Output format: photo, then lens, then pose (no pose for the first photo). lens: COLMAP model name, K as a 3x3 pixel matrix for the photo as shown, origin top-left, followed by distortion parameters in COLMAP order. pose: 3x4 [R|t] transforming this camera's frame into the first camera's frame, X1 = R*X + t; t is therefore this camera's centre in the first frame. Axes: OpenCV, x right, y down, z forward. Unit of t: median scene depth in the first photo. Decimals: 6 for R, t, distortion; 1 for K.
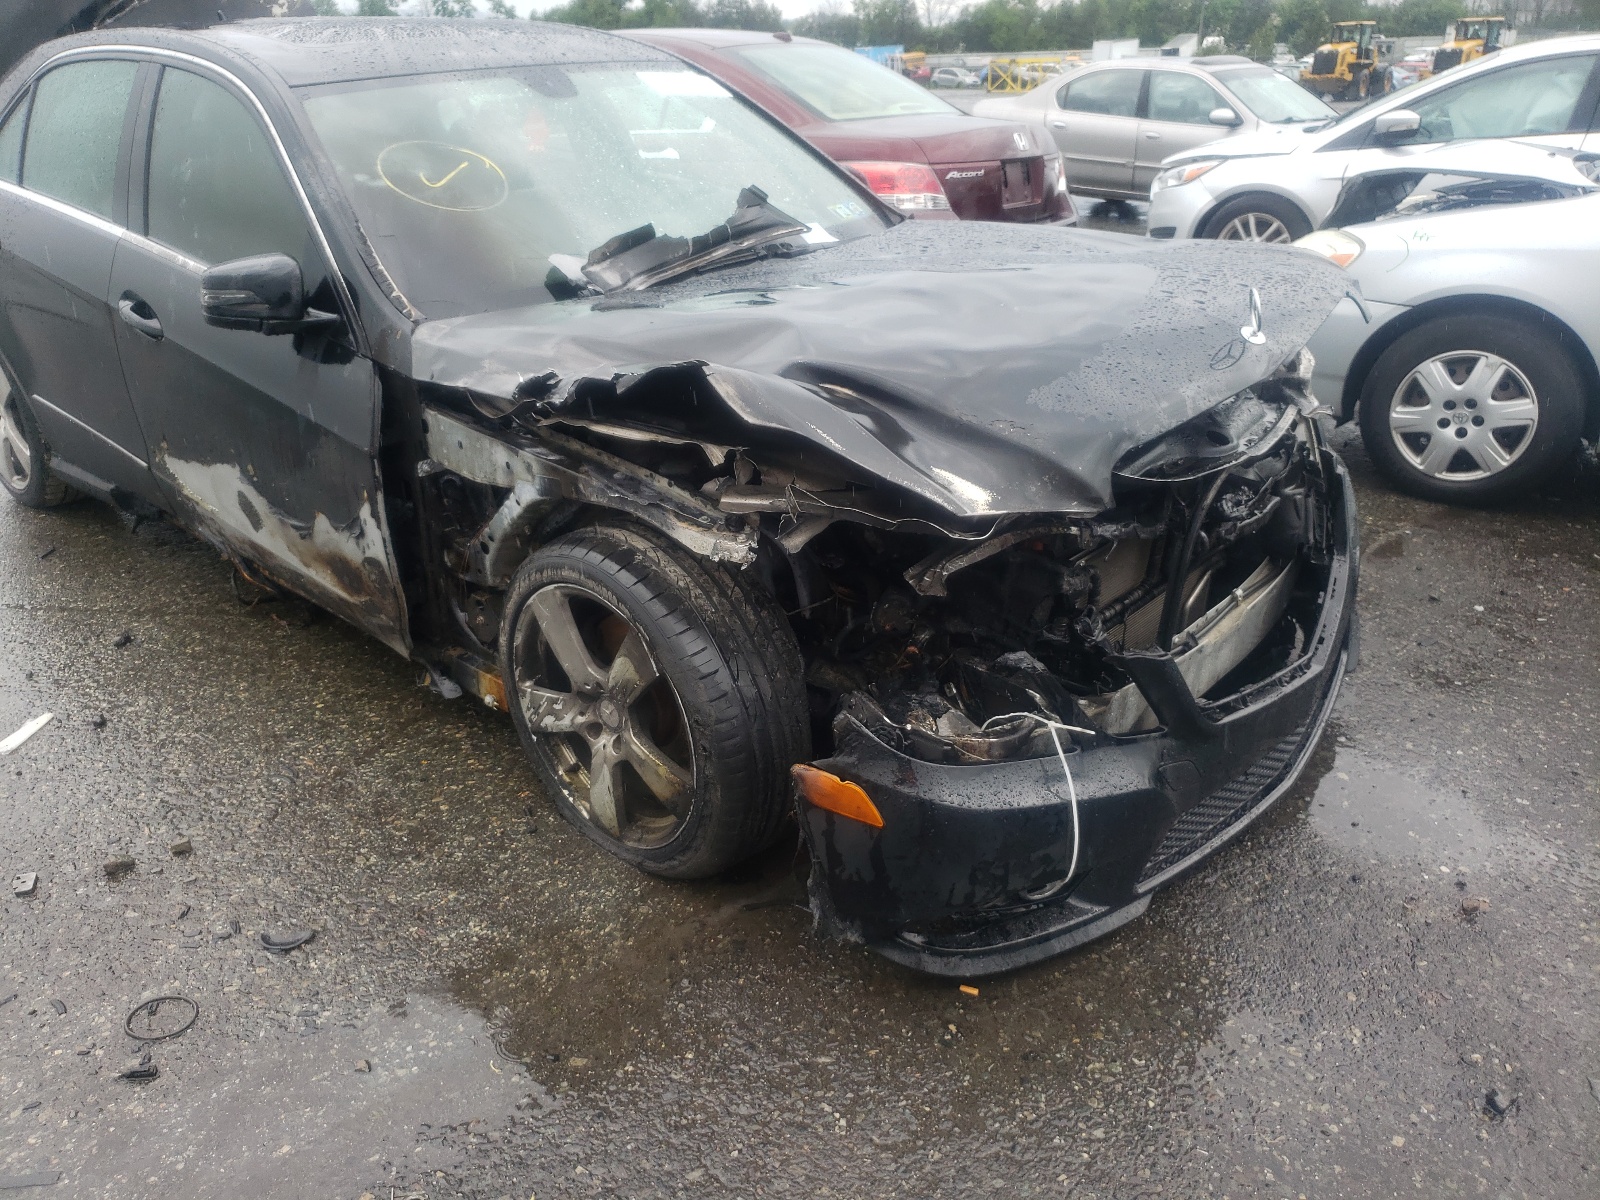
lens RADIAL K [[1218.9, 0, 797.9], [0, 1218.9, 653.1], [0, 0, 1]] dist [-0.023165, 0.033636]
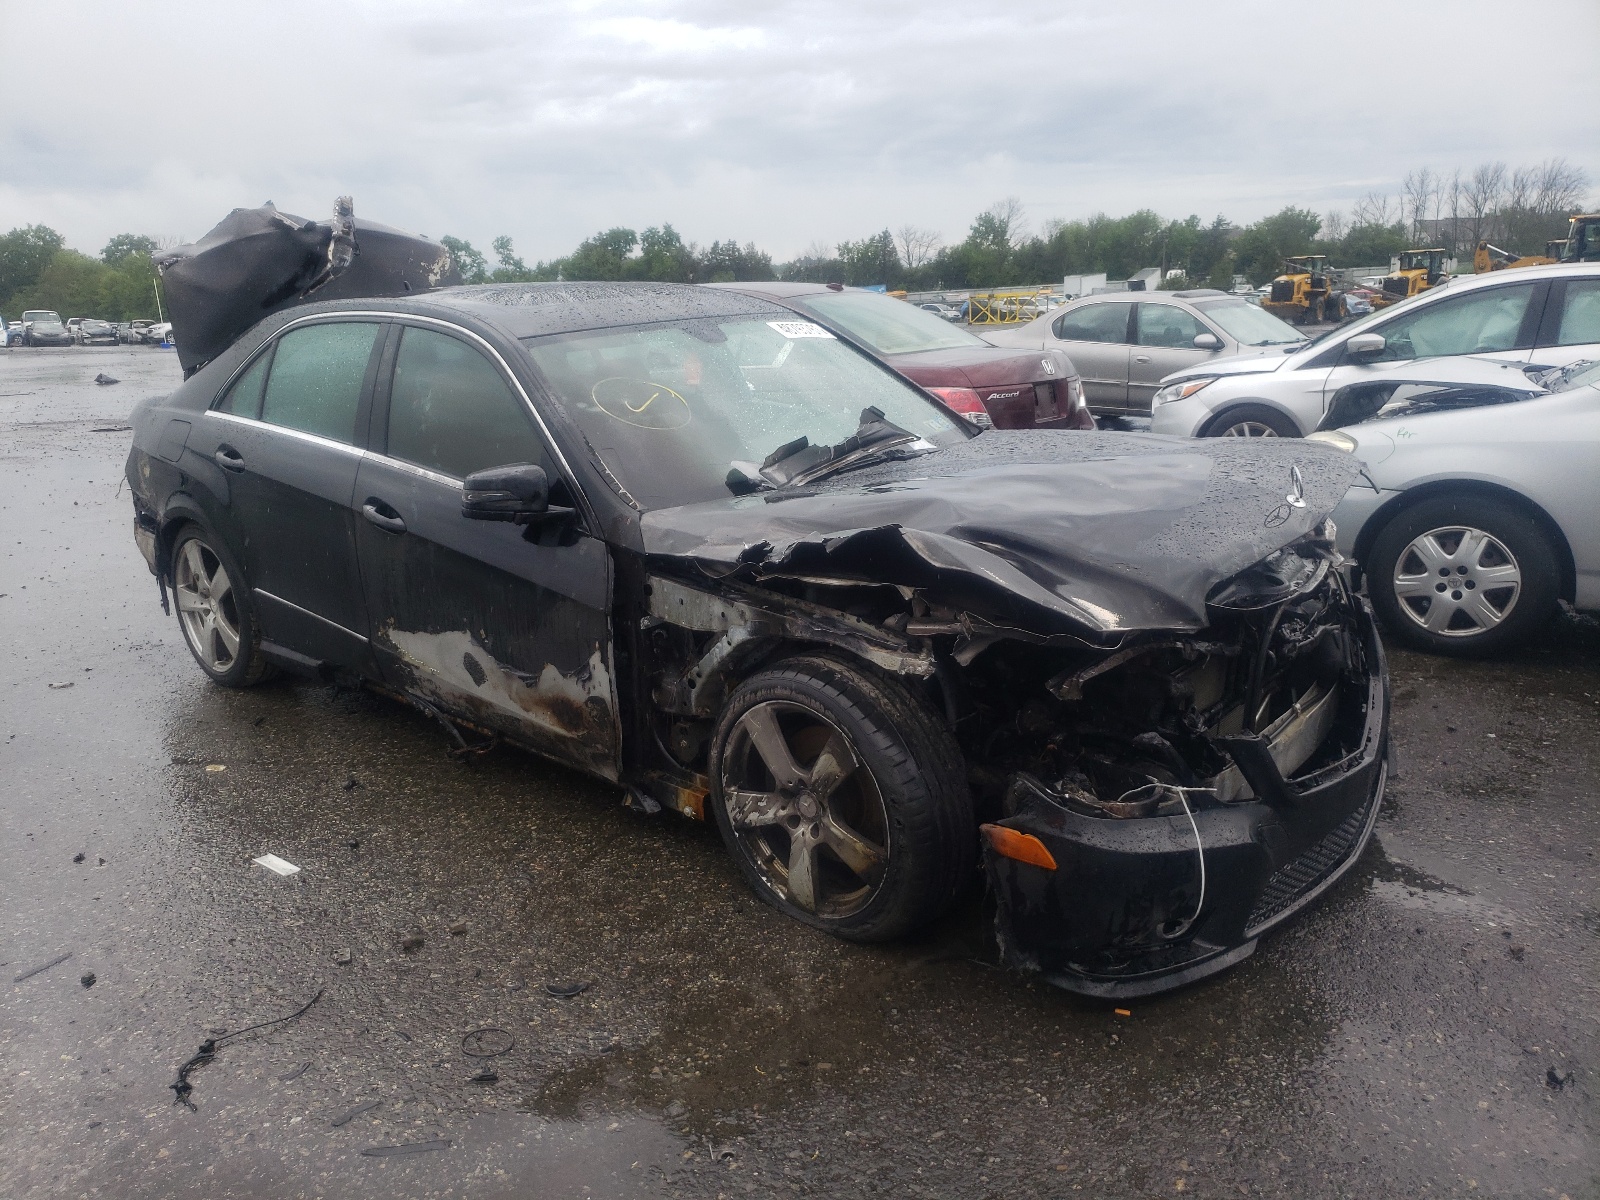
lens RADIAL K [[1218.6, 0, 802.8], [0, 1218.6, 647.8], [0, 0, 1]] dist [-0.002926, 0.007175]
pose [[0.999683, -0.024676, 0.004953, -0.149663], [0.025162, 0.984233, -0.175079, 0.098346], [-0.000554, 0.175148, 0.984542, -0.239713]]
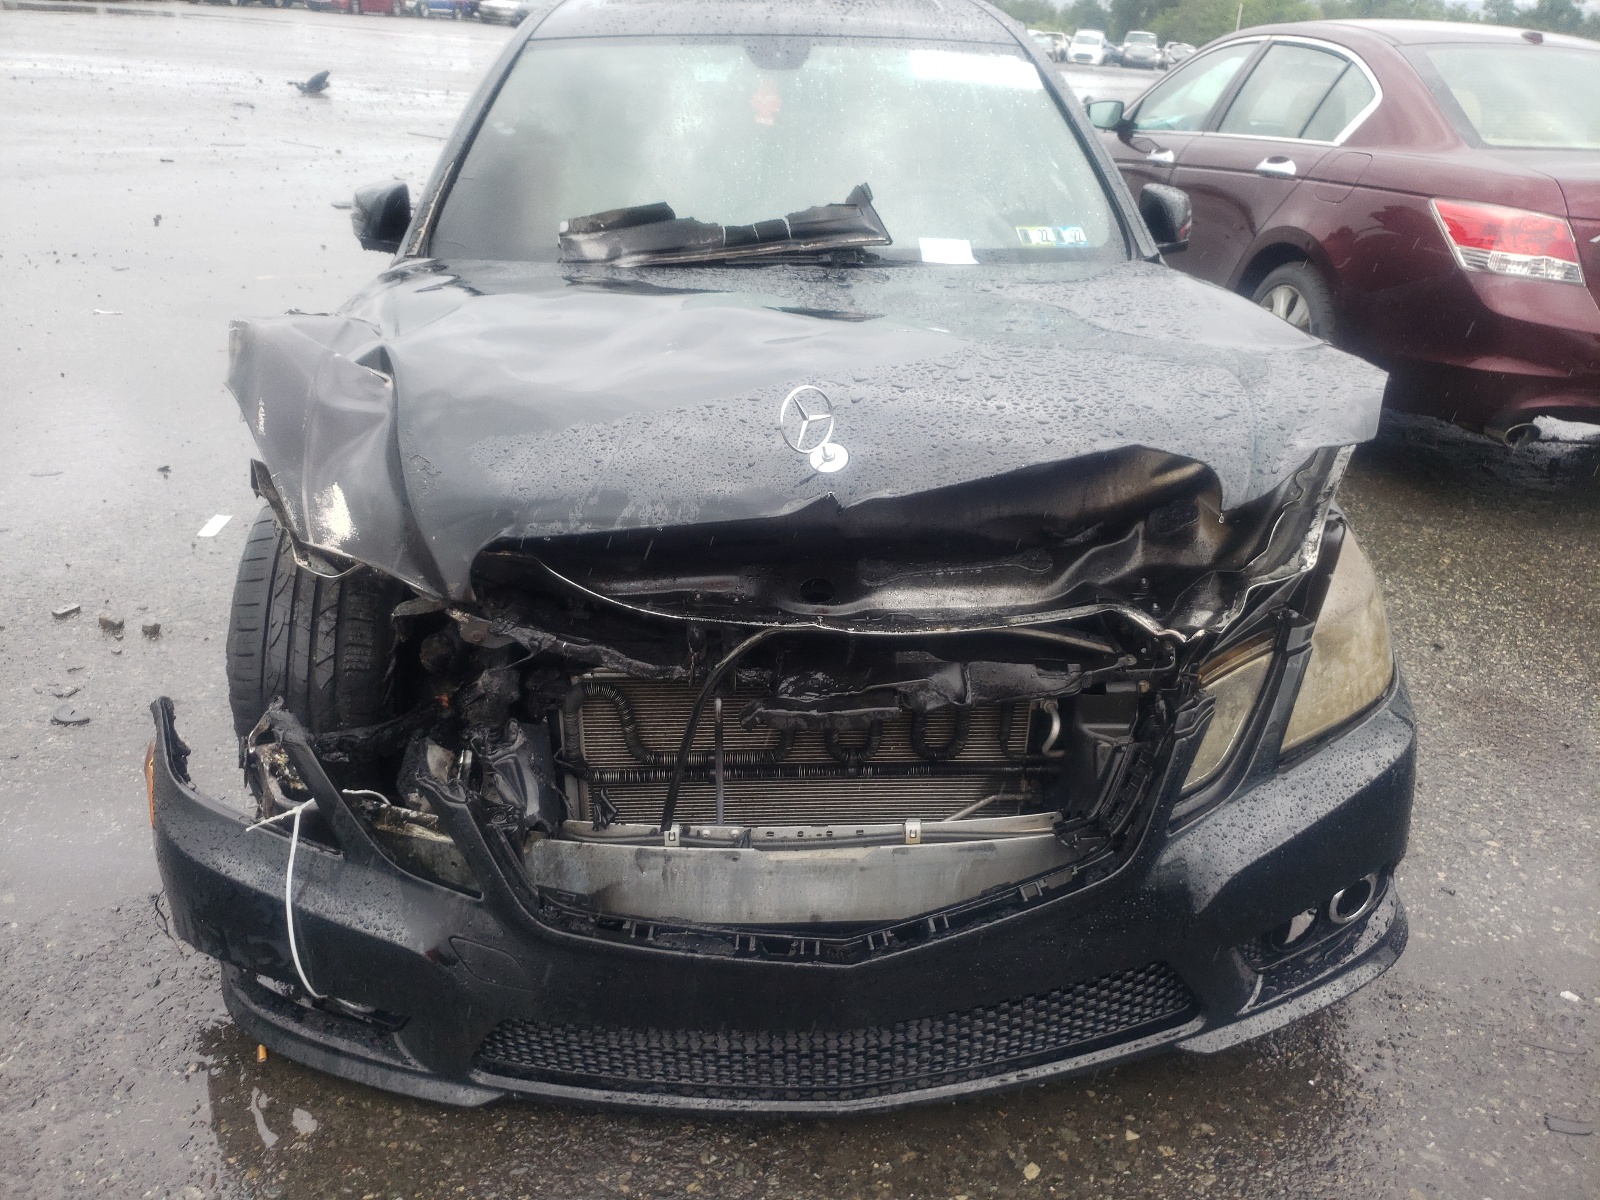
lens RADIAL K [[1218.6, 0, 802.8], [0, 1218.6, 647.8], [0, 0, 1]] dist [-0.002926, 0.007175]
pose [[0.709671, 0.356751, -0.607533, 0.712964], [-0.356325, 0.925647, 0.127321, -0.212364], [0.607783, 0.126123, 0.784024, 0.409115]]
